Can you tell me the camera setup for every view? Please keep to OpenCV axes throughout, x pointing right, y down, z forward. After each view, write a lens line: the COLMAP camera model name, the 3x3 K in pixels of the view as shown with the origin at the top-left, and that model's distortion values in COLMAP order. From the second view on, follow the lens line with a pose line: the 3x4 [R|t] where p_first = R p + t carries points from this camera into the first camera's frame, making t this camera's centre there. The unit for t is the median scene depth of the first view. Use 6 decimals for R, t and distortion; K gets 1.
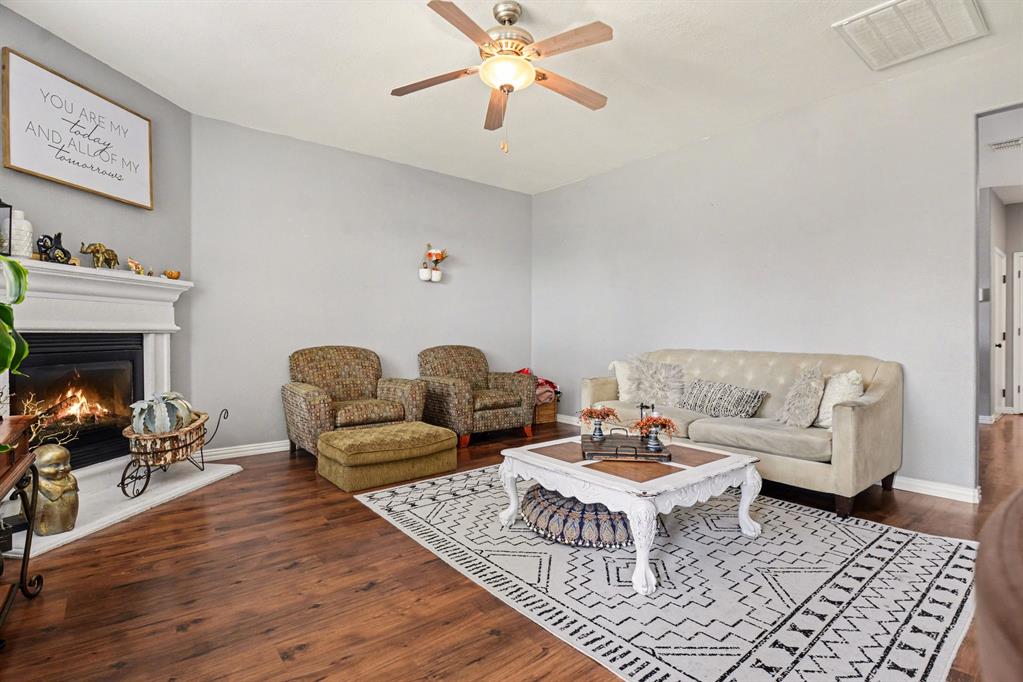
lens RADIAL K [[474.7, 0, 511.6], [0, 474.7, 338.3], [0, 0, 1]] dist [-0.015452, -0.003625]
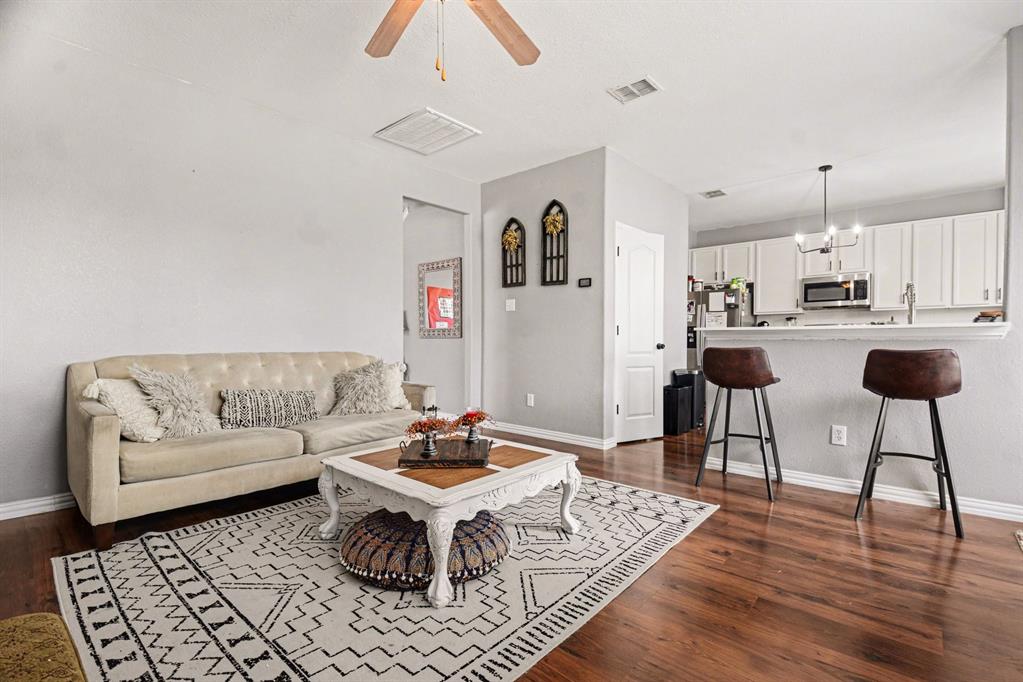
lens RADIAL K [[474.7, 0, 512.7], [0, 474.7, 342.3], [0, 0, 1]] dist [-0.015452, -0.003625]
pose [[-0.170308, -0.006770, 0.985368, -0.970537], [0.001785, 0.999973, 0.007179, 0.002075], [-0.985389, 0.002982, -0.170292, 1.376093]]
